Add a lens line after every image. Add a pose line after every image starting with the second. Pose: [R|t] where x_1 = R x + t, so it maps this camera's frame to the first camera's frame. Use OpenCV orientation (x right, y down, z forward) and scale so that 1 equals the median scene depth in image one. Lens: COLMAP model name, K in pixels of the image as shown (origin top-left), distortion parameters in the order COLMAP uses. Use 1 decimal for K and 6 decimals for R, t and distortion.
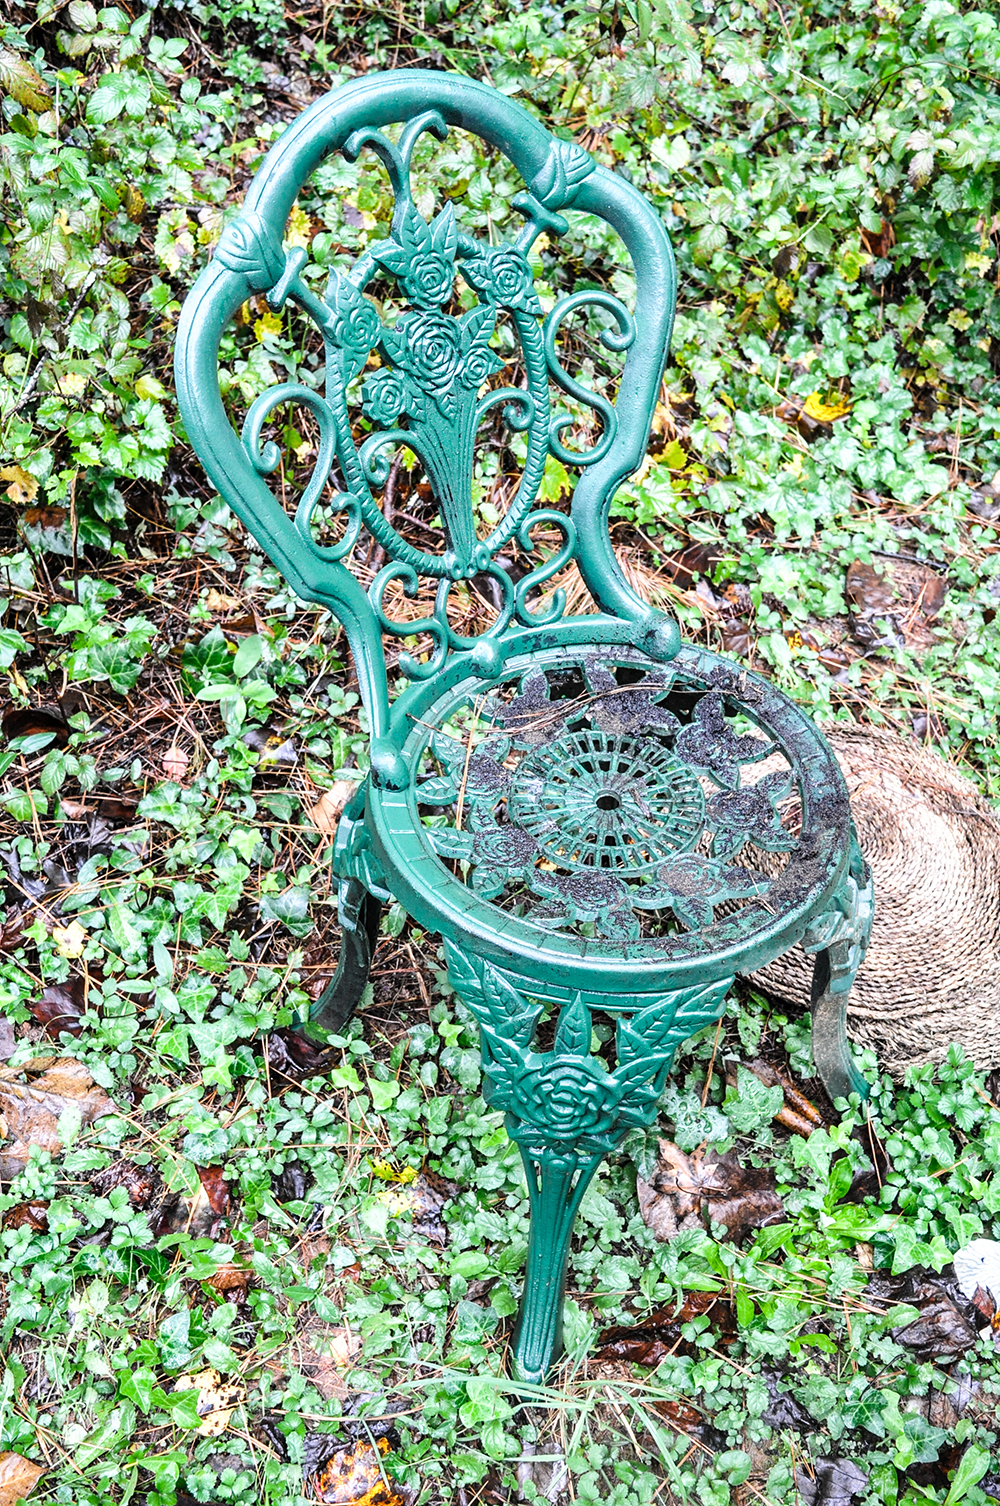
lens RADIAL K [[1483.7, 0, 500.0], [0, 1483.7, 753.0], [0, 0, 1]] dist [-0.085629, -0.001177]
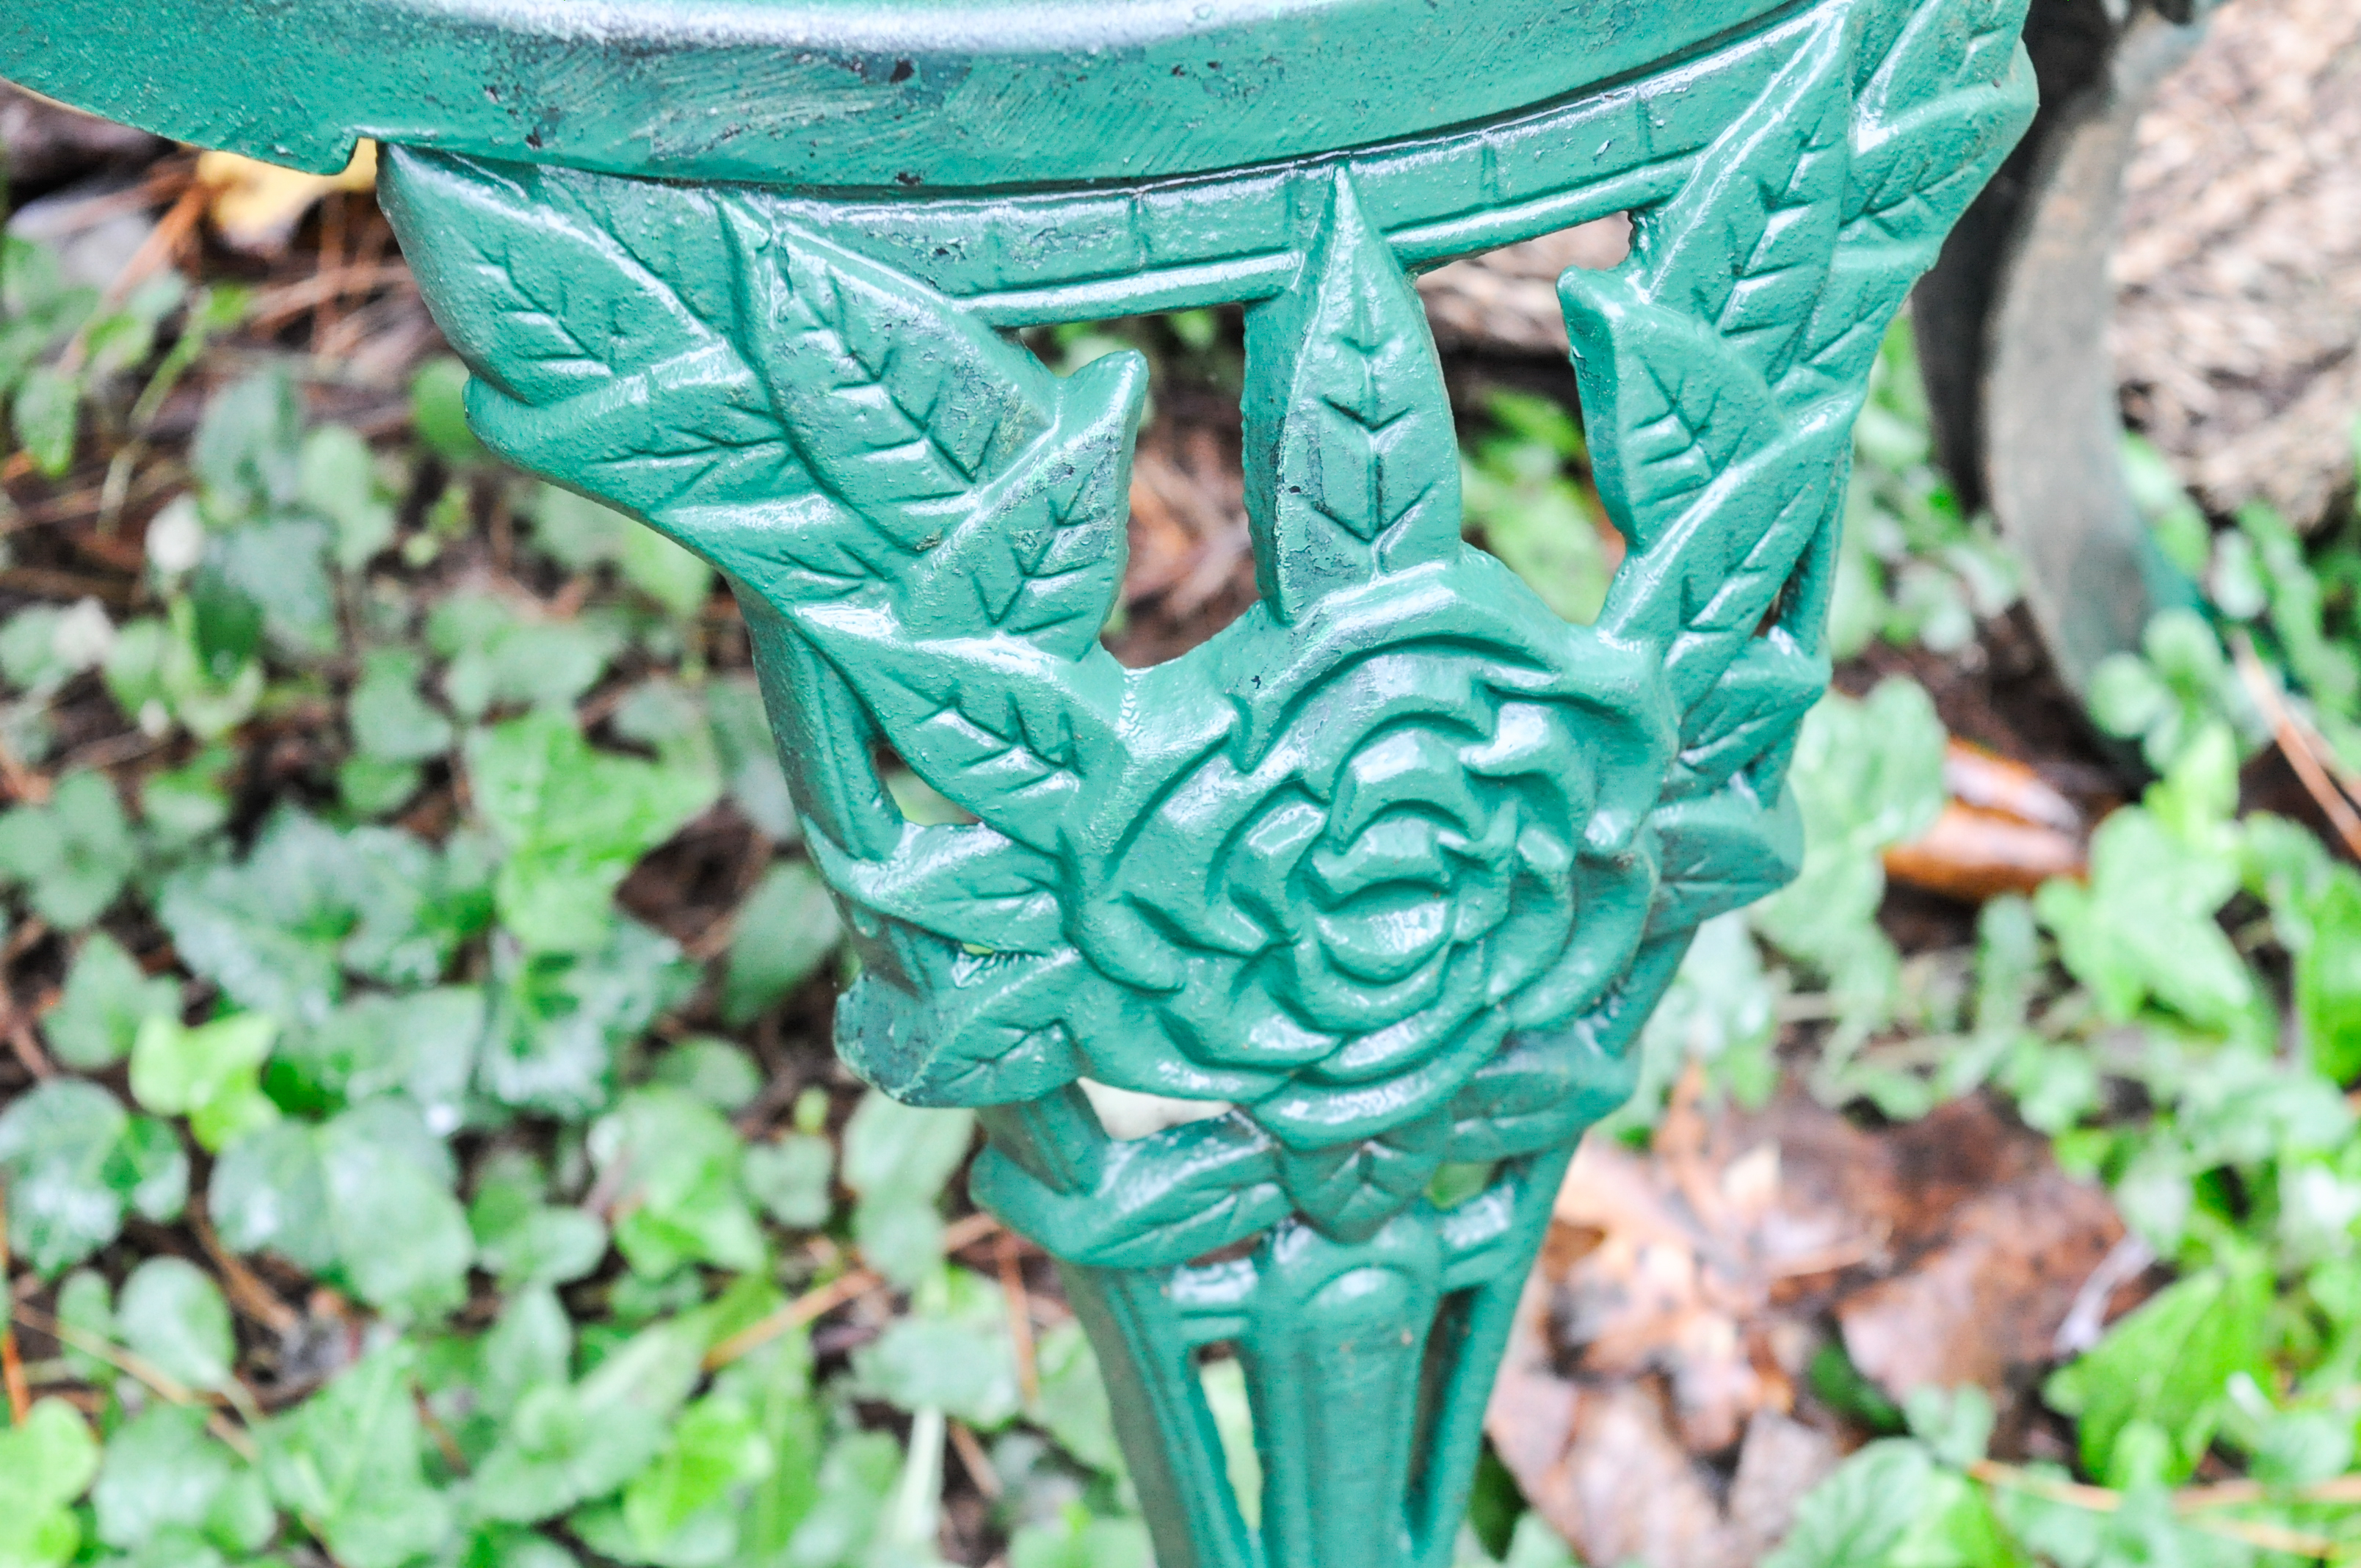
lens RADIAL K [[5371.6, 0, 1180.5], [0, 5371.6, 784.0], [0, 0, 1]] dist [0.093293, 0.174575]
pose [[0.887052, -0.345890, 0.305776, -0.172240], [0.316781, 0.937827, 0.141882, 0.137156], [-0.335841, -0.028993, 0.941472, 0.448566]]
